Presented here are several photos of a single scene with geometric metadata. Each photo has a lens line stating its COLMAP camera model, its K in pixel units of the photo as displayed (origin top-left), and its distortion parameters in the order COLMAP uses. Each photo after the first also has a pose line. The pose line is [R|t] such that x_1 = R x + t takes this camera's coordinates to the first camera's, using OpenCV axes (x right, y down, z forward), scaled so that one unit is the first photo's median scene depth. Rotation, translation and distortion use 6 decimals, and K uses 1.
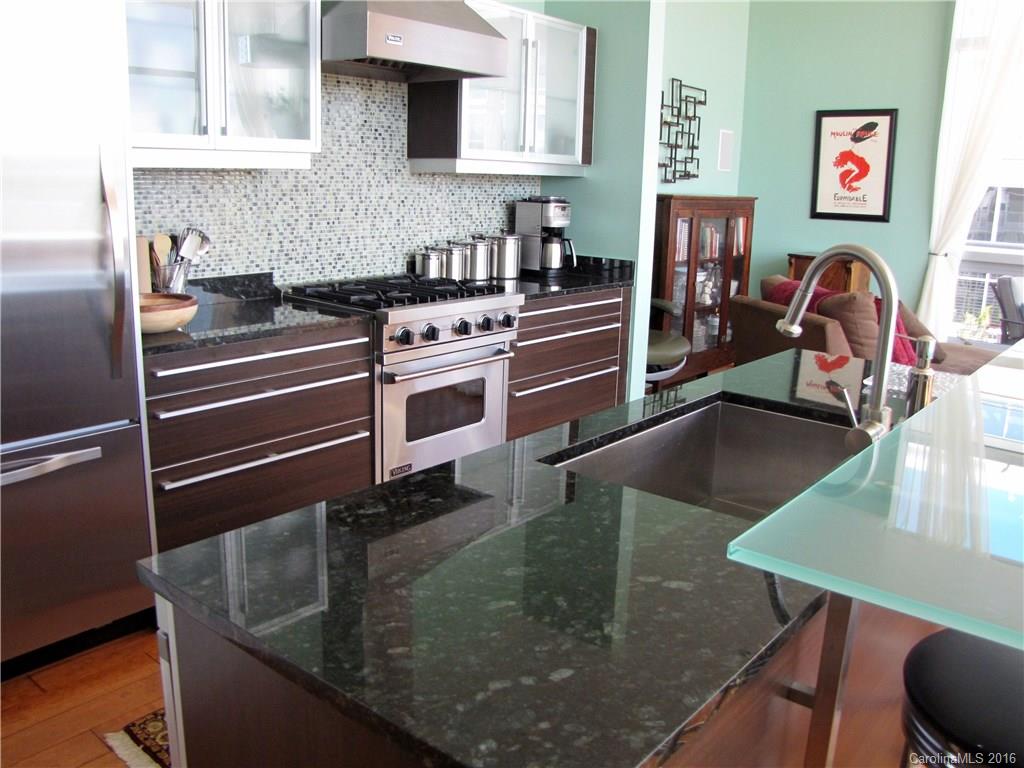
lens RADIAL K [[856.1, 0, 512.0], [0, 856.1, 384.0], [0, 0, 1]] dist [-0.107156, 0.006191]
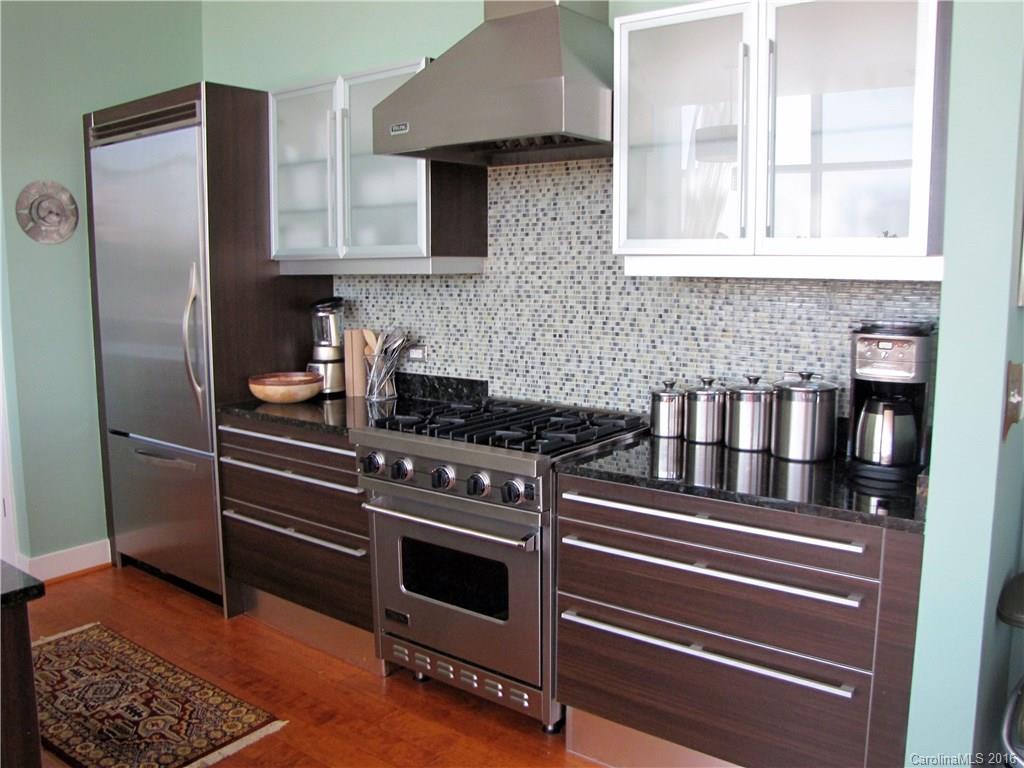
lens RADIAL K [[856.1, 0, 512.0], [0, 856.1, 384.0], [0, 0, 1]] dist [-0.107156, 0.006191]
pose [[0.050003, 0.108192, -0.992872, 0.637453], [-0.236579, 0.967106, 0.093470, -0.214781], [0.970325, 0.230219, 0.073954, 0.916371]]
